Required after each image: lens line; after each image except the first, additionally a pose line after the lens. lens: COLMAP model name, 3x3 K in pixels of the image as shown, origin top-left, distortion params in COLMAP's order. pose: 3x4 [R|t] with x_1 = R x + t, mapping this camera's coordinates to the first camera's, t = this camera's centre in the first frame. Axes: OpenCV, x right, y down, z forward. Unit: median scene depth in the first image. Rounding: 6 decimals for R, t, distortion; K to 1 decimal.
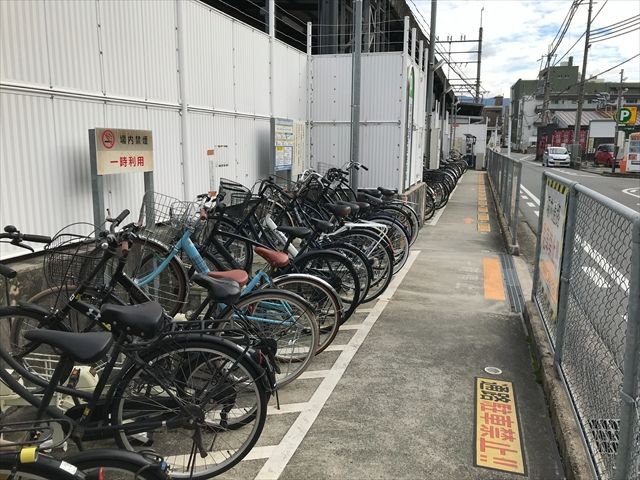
lens RADIAL K [[517.0, 0, 320.0], [0, 517.0, 240.0], [0, 0, 1]] dist [-0.002579, -0.002086]
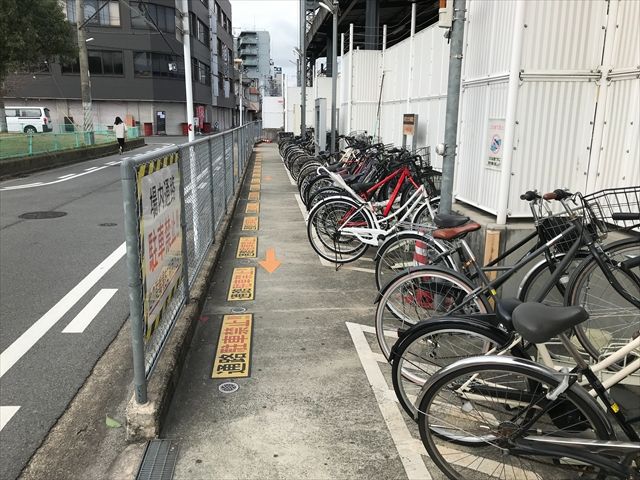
lens RADIAL K [[517.0, 0, 320.0], [0, 517.0, 240.0], [0, 0, 1]] dist [-0.002579, -0.002086]
pose [[-0.920968, 0.053178, -0.385993, 0.577912], [-0.102896, 0.922283, 0.372567, -0.337651], [0.375807, 0.382840, -0.843921, 1.894924]]
